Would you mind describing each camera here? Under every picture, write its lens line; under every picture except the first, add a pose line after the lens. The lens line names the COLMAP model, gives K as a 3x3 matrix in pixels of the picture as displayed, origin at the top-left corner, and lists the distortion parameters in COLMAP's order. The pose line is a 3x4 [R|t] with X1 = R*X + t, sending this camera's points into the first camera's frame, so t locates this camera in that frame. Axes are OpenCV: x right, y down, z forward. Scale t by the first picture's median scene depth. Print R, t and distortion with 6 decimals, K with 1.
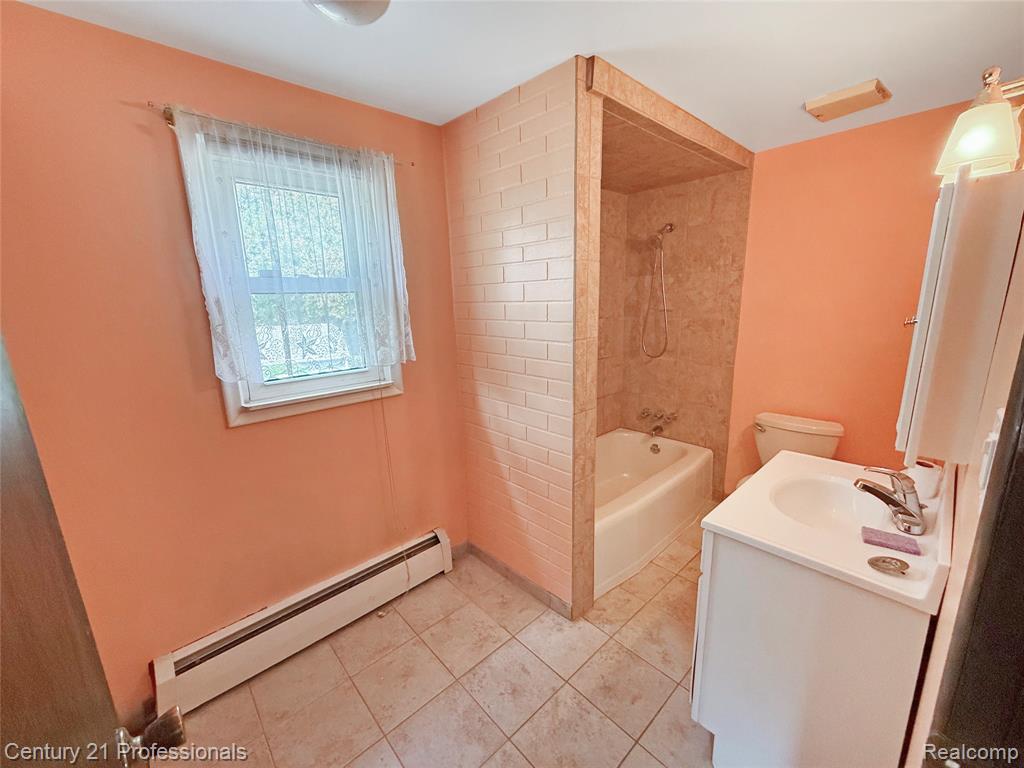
lens RADIAL K [[412.0, 0, 510.2], [0, 412.0, 383.5], [0, 0, 1]] dist [0.001577, 0.000740]
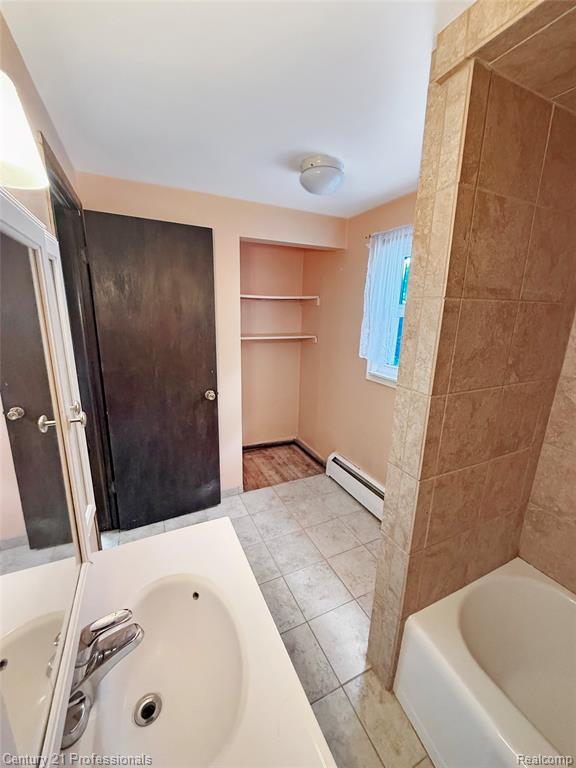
lens RADIAL K [[309.0, 0, 285.7], [0, 309.0, 382.7], [0, 0, 1]] dist [0.001577, 0.000740]
pose [[-0.295383, 0.248955, -0.922372, 0.804100], [-0.213293, 0.923899, 0.317673, -0.256670], [0.931265, 0.290570, -0.219804, 0.853551]]
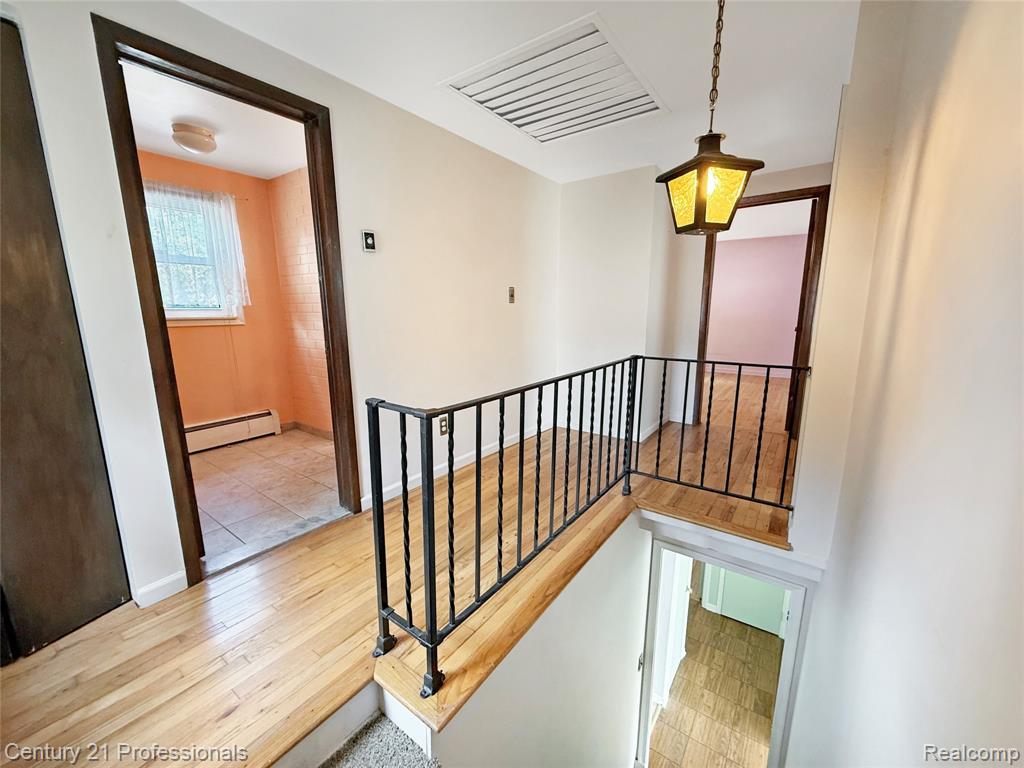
lens RADIAL K [[412.0, 0, 510.3], [0, 412.0, 385.6], [0, 0, 1]] dist [0.001577, 0.000740]
pose [[0.980821, -0.010308, 0.194640, 0.595064], [0.015637, 0.999543, -0.025860, 0.404738], [-0.194285, 0.028407, 0.980534, -1.112851]]
